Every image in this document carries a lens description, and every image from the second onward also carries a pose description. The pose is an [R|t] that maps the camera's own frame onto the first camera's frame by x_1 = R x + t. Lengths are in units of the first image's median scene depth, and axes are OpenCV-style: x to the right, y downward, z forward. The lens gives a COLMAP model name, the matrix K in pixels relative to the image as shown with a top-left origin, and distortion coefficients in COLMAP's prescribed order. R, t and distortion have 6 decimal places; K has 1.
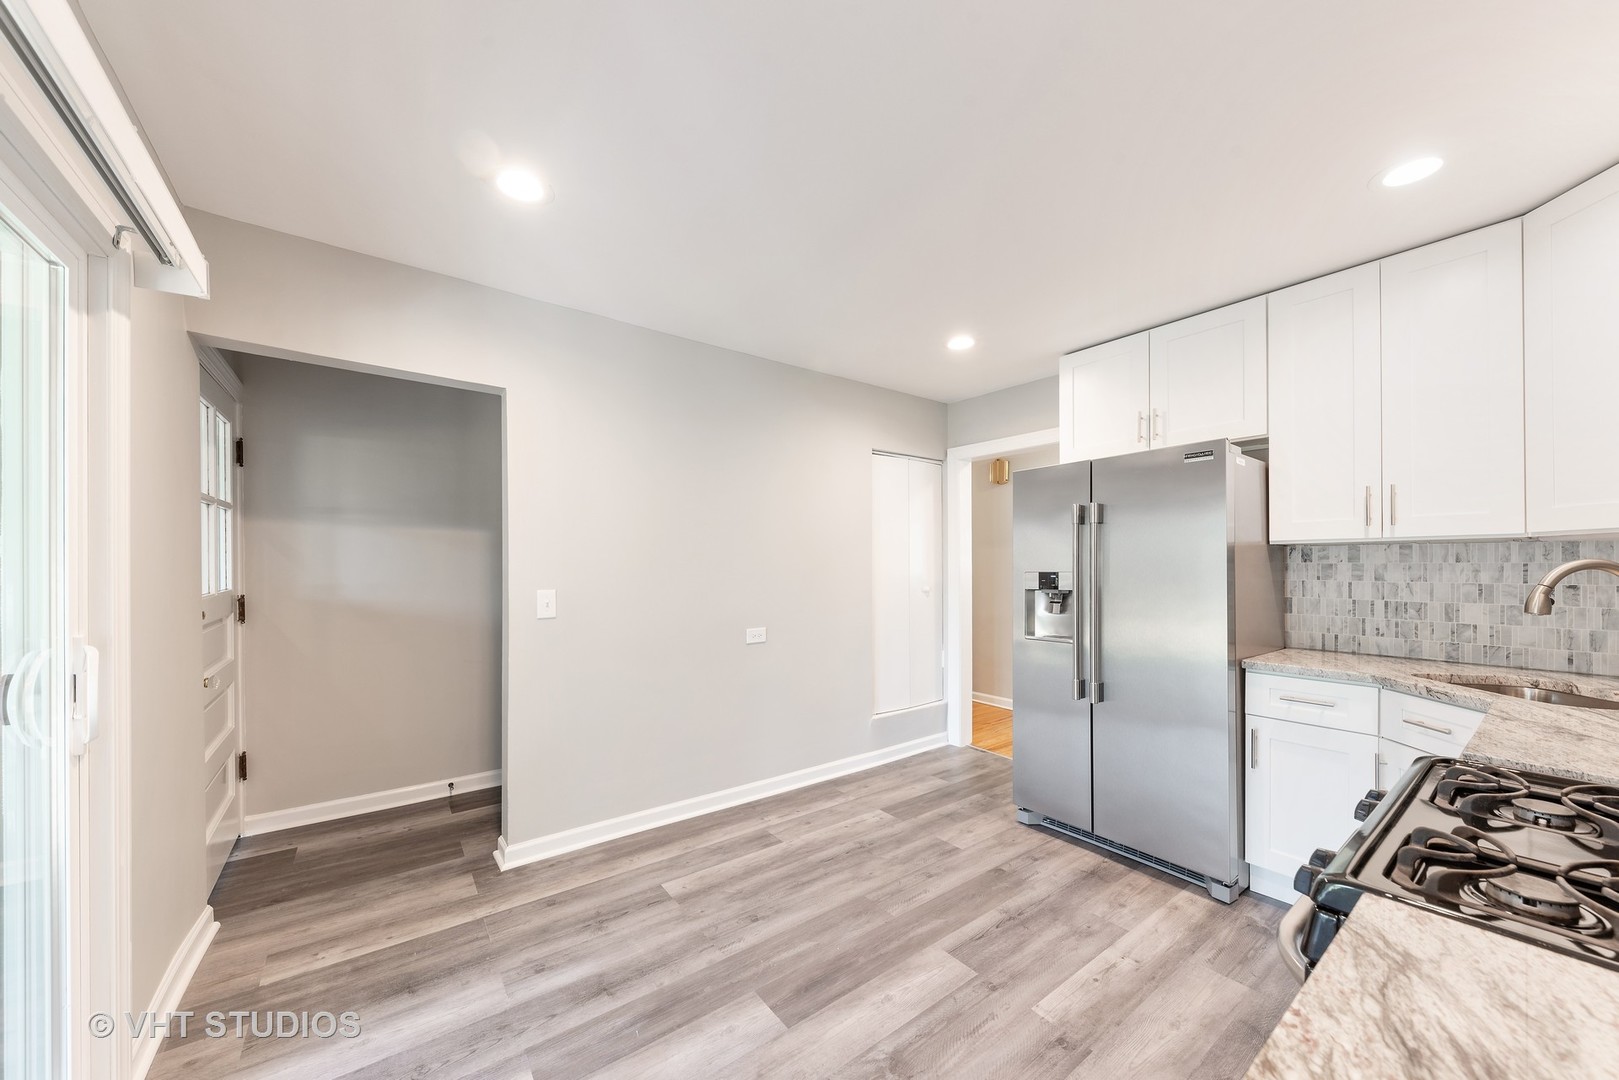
lens RADIAL K [[574.6, 0, 808.0], [0, 574.6, 579.5], [0, 0, 1]] dist [-0.000190, -0.000042]
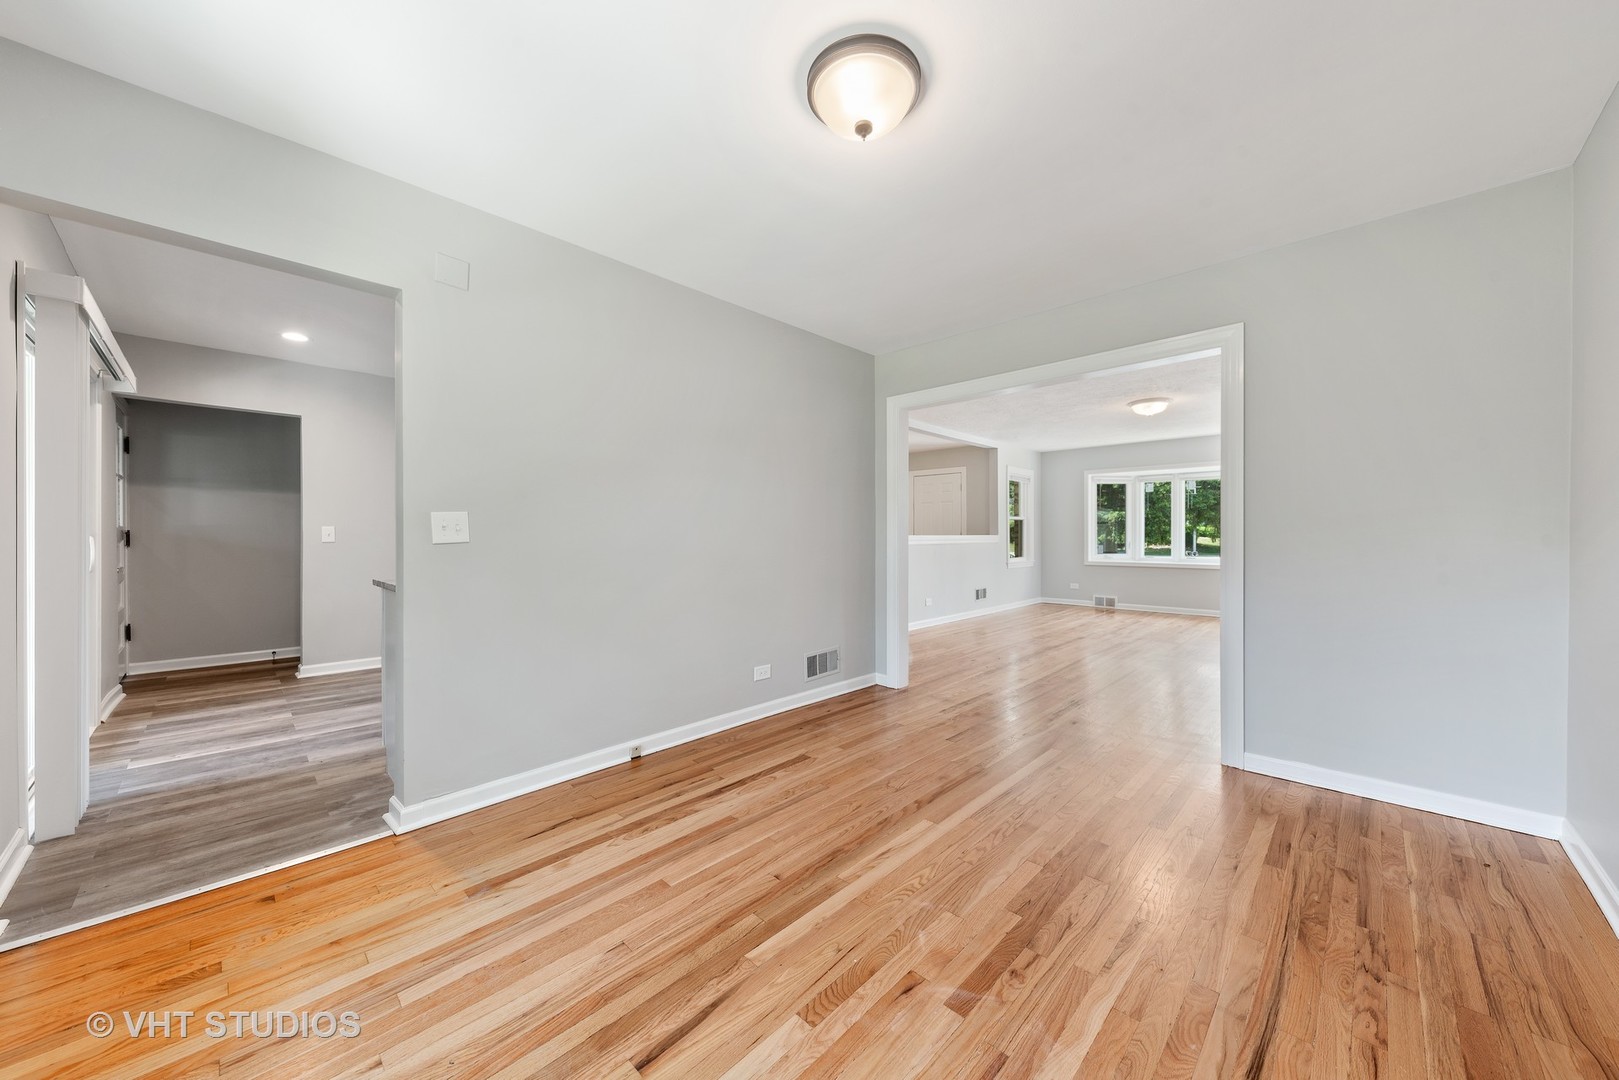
lens RADIAL K [[571.6, 0, 809.5], [0, 571.6, 540.0], [0, 0, 1]] dist [0.000321, 0.000048]
pose [[0.988227, -0.002148, 0.152978, 0.732139], [0.003080, 0.999978, -0.005852, 0.072474], [-0.152962, 0.006254, 0.988212, -0.963968]]
